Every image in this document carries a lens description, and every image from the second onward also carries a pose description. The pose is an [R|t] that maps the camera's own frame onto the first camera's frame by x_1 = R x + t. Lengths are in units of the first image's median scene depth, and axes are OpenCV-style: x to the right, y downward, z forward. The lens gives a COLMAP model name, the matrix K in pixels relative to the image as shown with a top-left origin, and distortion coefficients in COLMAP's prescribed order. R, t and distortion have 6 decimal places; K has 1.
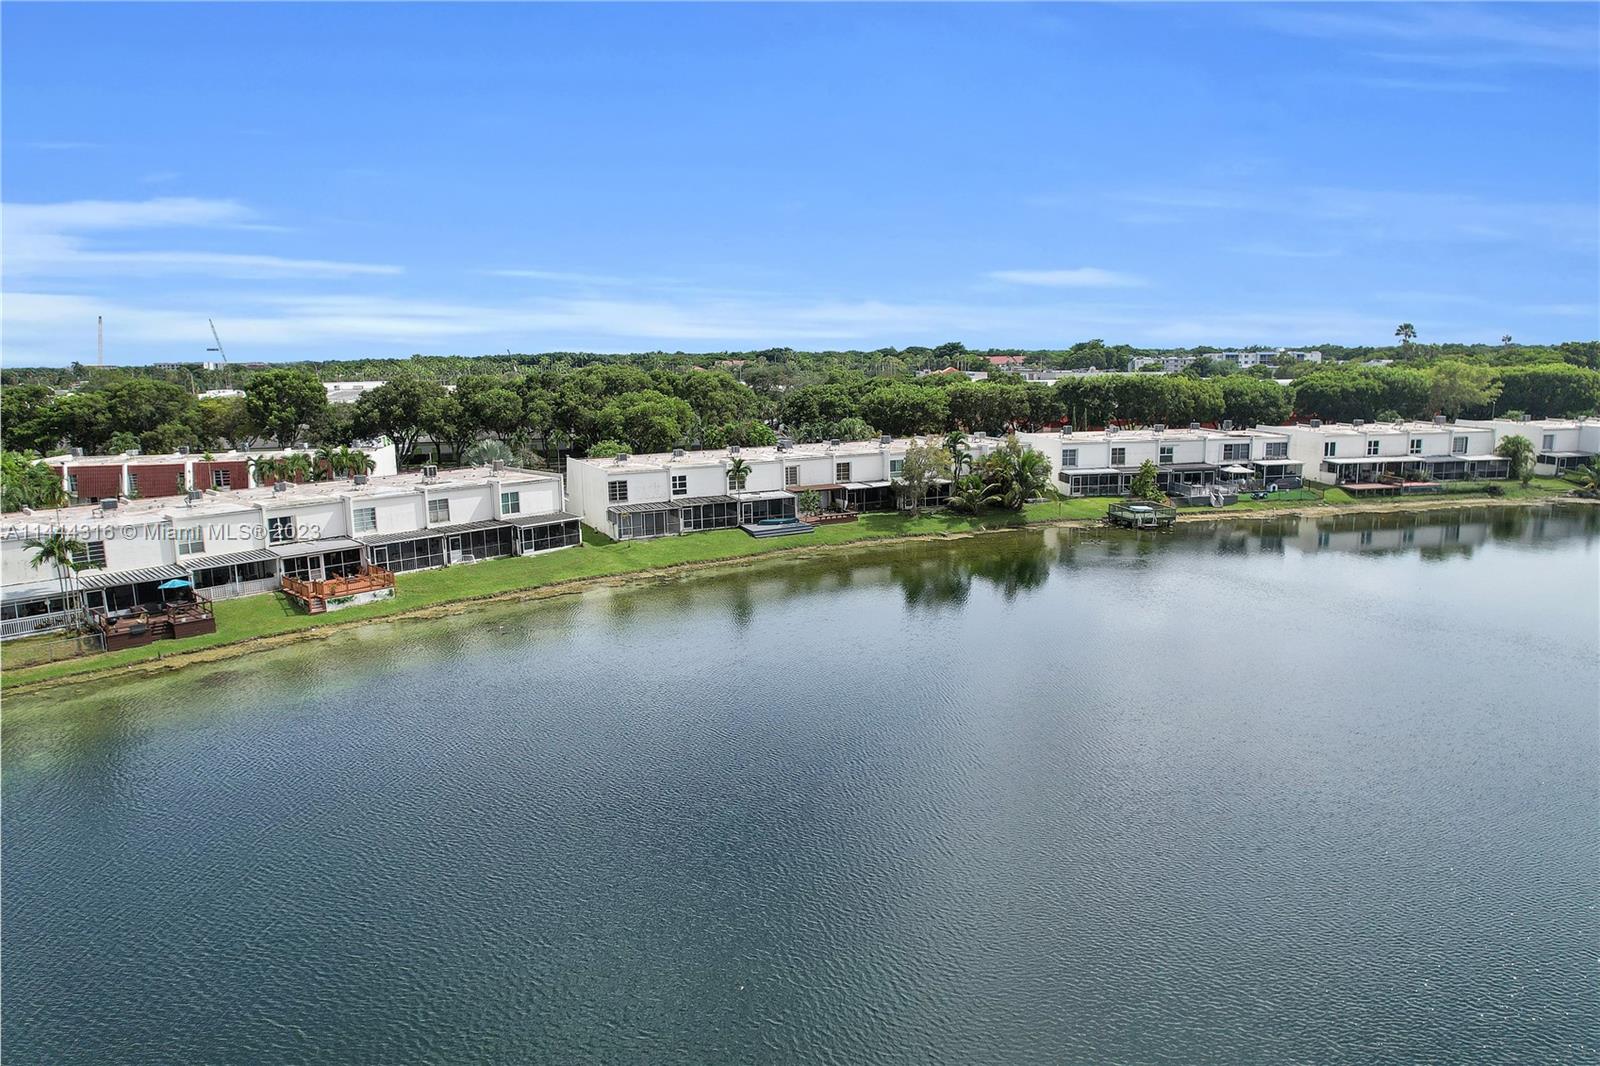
lens RADIAL K [[1094.4, 0, 798.0], [0, 1094.4, 403.3], [0, 0, 1]] dist [-0.006031, 0.070704]
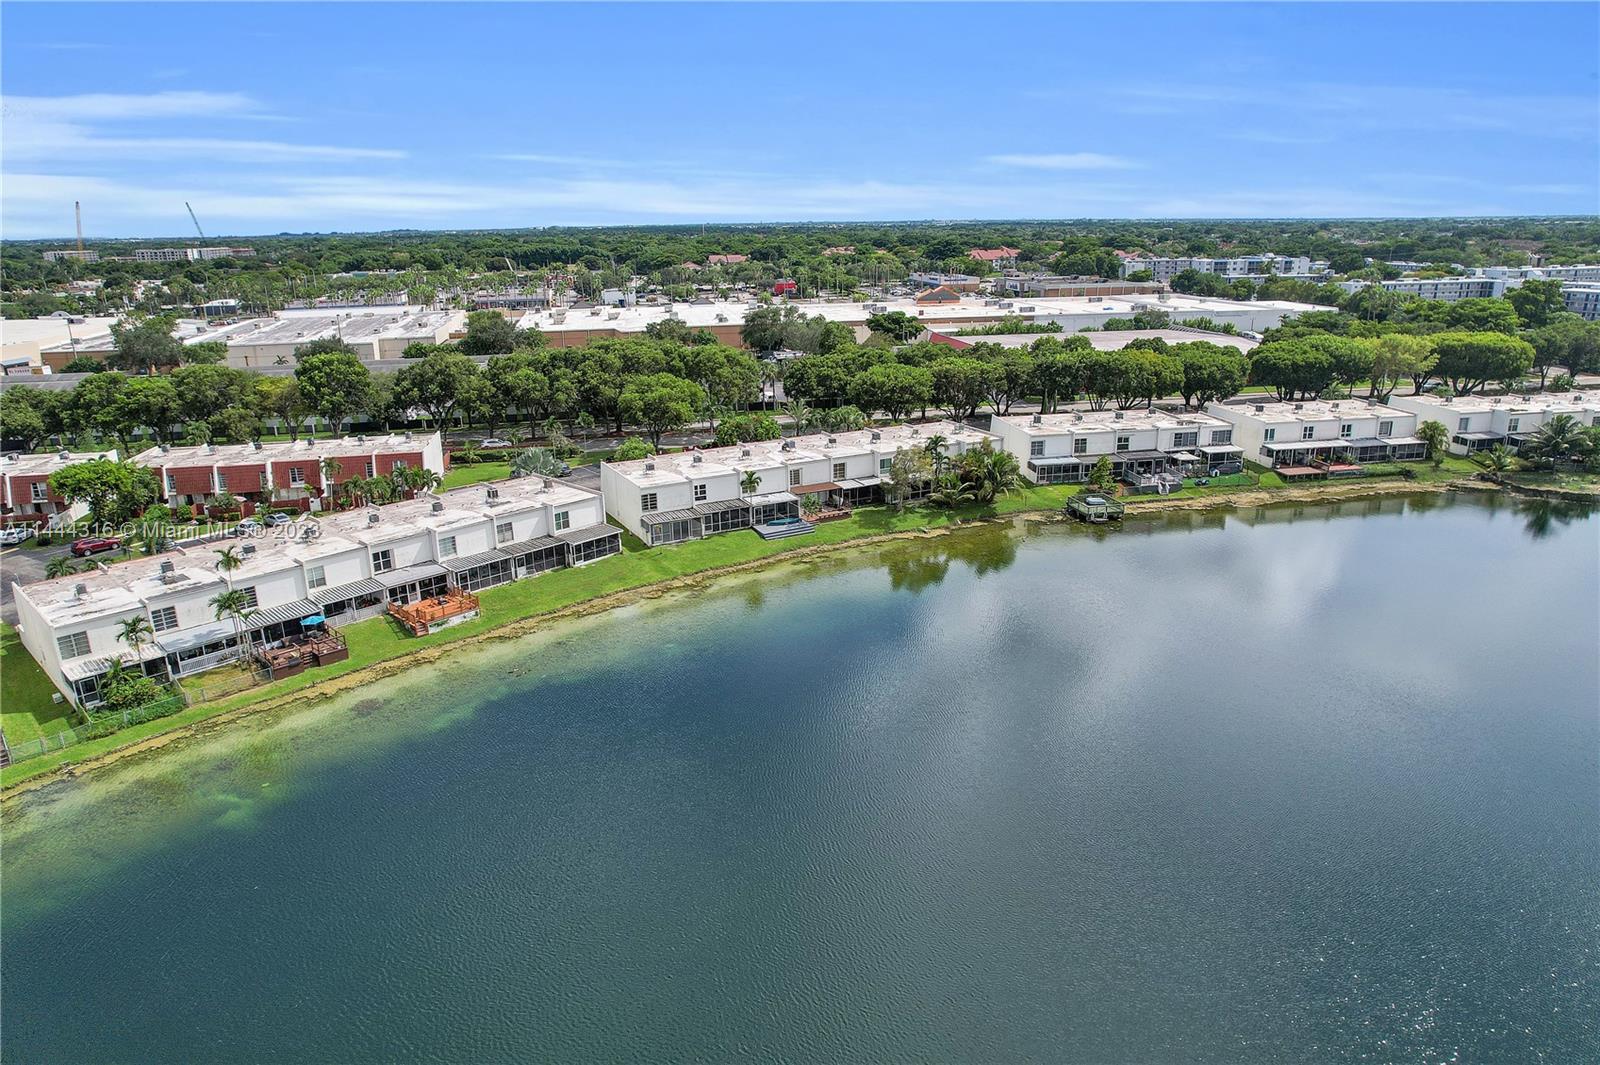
lens RADIAL K [[1114.6, 0, 794.3], [0, 1114.6, 406.0], [0, 0, 1]] dist [0.045298, -0.000379]
pose [[0.999982, -0.004735, 0.003753, -0.009981], [0.004233, 0.992289, 0.123873, -0.145384], [-0.004311, -0.123855, 0.992291, -0.156379]]
